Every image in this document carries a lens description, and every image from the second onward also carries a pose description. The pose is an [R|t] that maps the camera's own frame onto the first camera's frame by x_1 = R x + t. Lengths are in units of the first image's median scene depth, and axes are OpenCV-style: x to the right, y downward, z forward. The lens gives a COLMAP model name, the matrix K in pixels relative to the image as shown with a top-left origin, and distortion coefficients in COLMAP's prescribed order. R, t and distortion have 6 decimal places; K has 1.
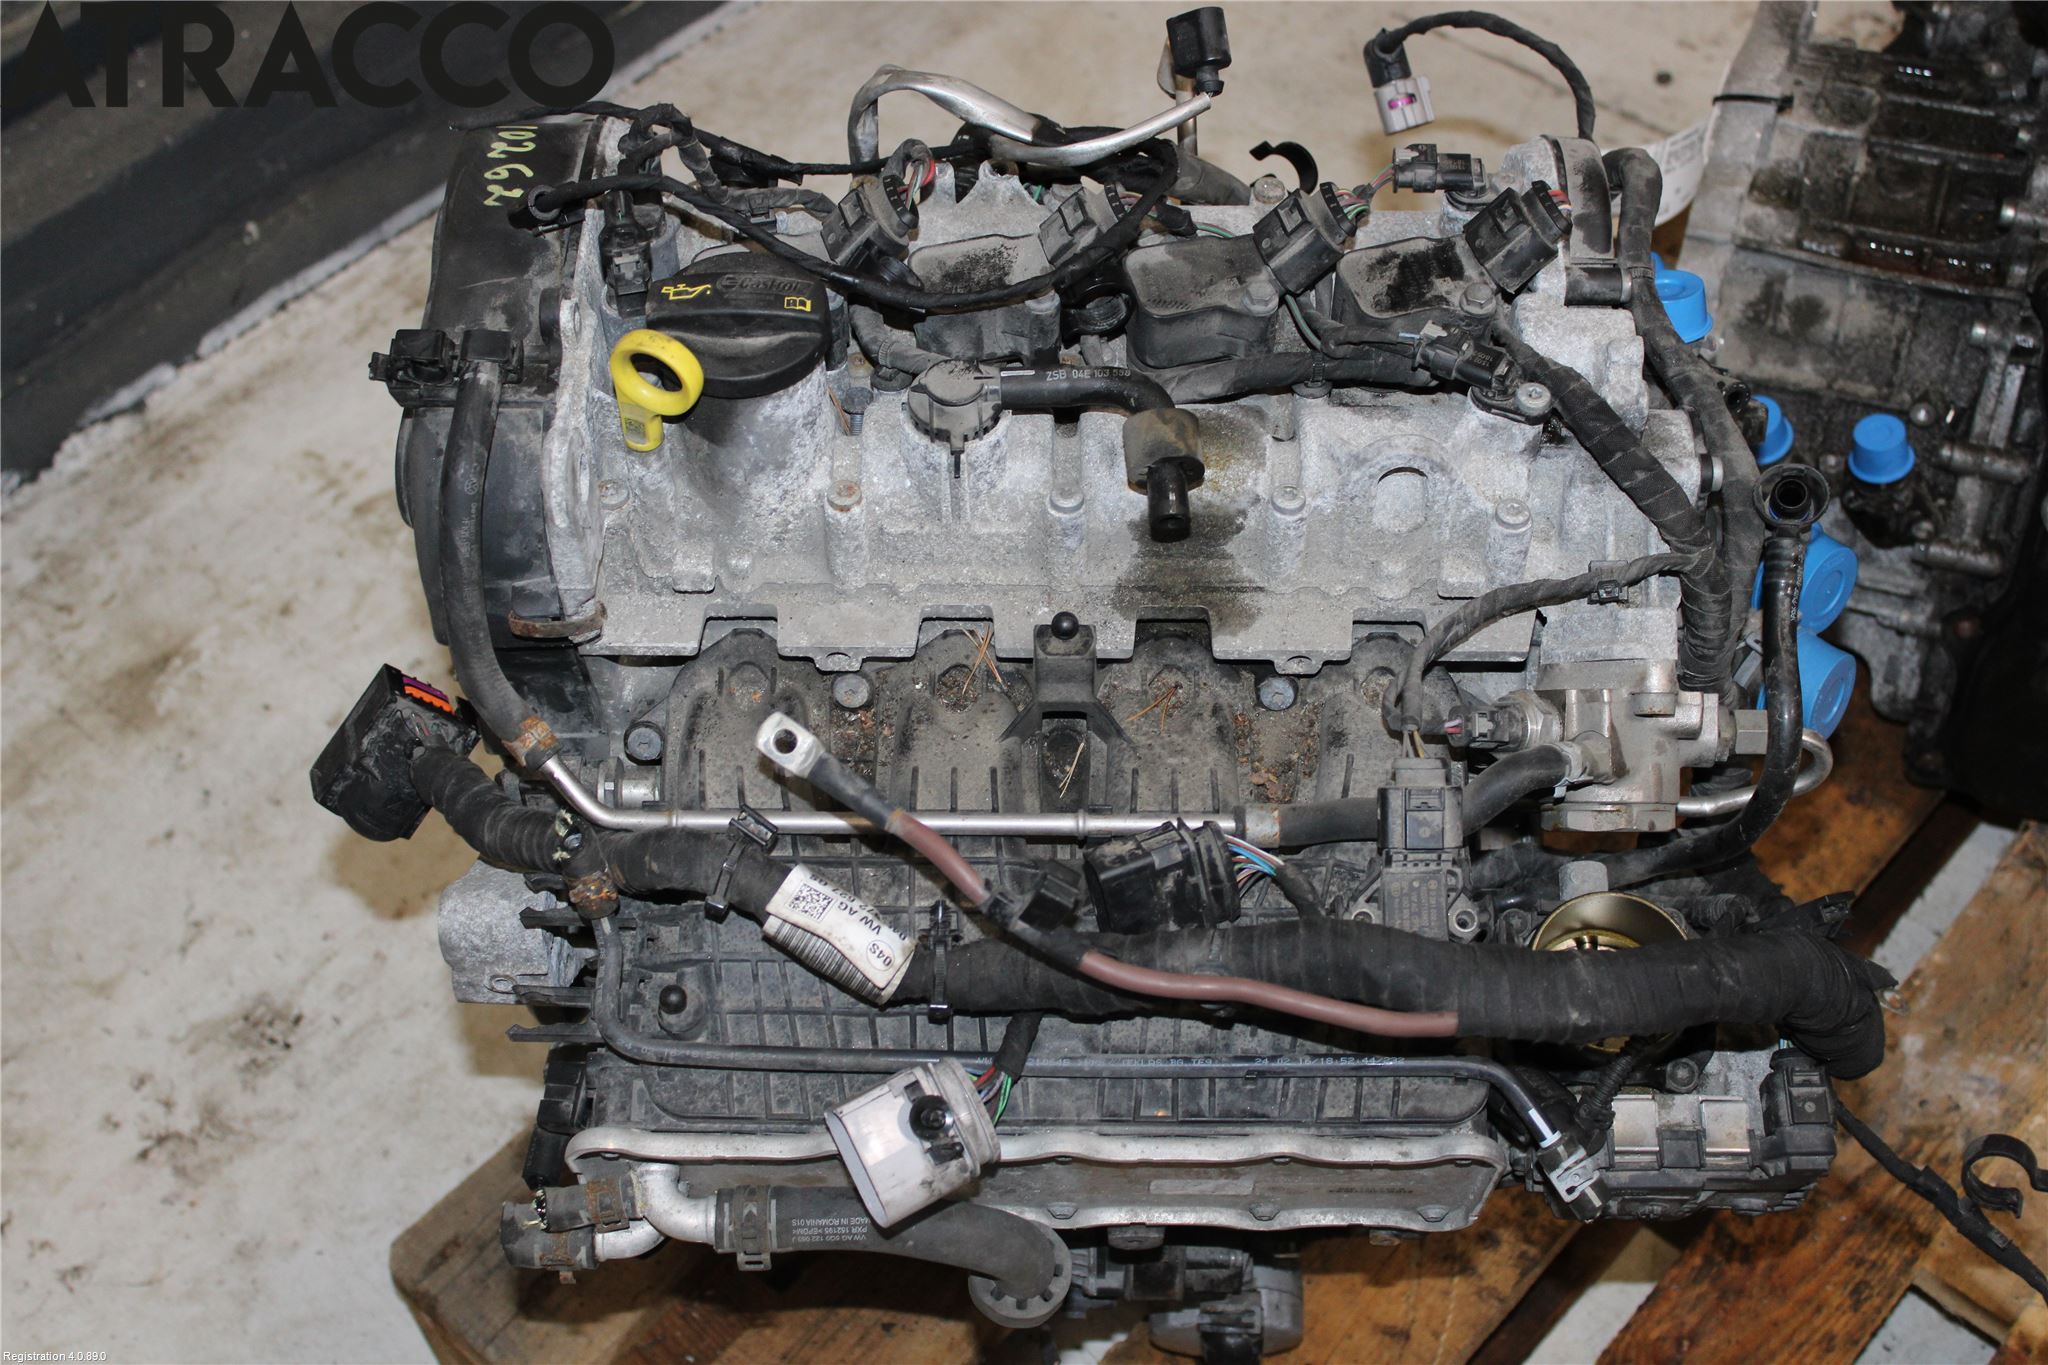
lens RADIAL K [[2777.3, 0, 1028.3], [0, 2777.3, 641.9], [0, 0, 1]] dist [-0.037760, -0.055728]
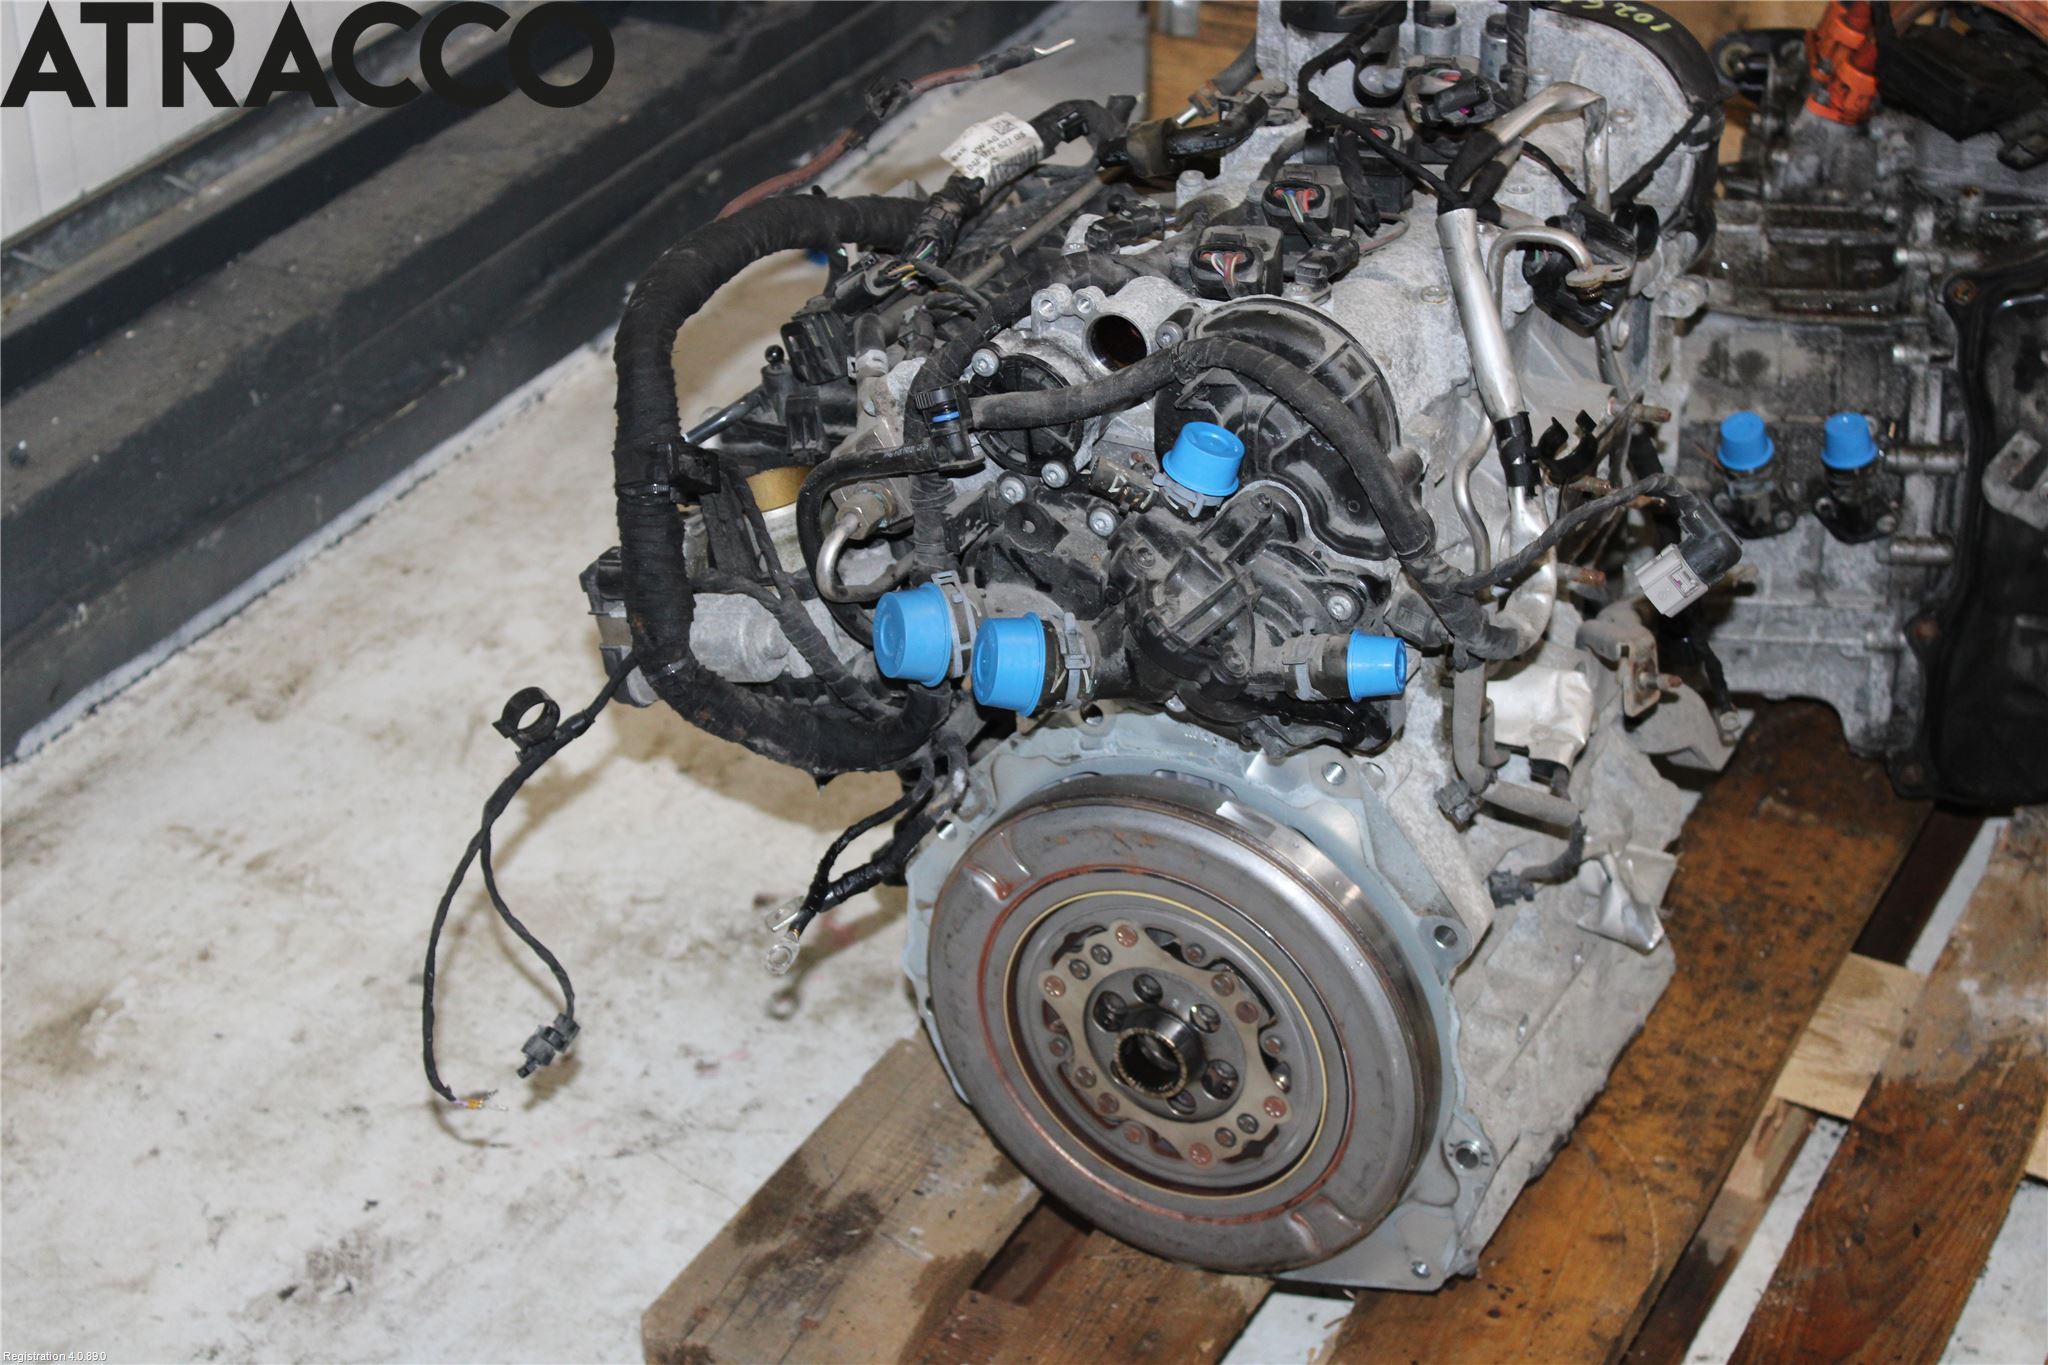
lens RADIAL K [[3869.2, 0, 1024.0], [0, 3869.2, 682.5], [0, 0, 1]] dist [-0.010602, 0.118716]
pose [[0.964349, -0.082336, 0.251498, -0.353195], [0.155136, 0.945827, -0.285209, 0.346140], [-0.214391, 0.314057, 0.924881, -0.321387]]
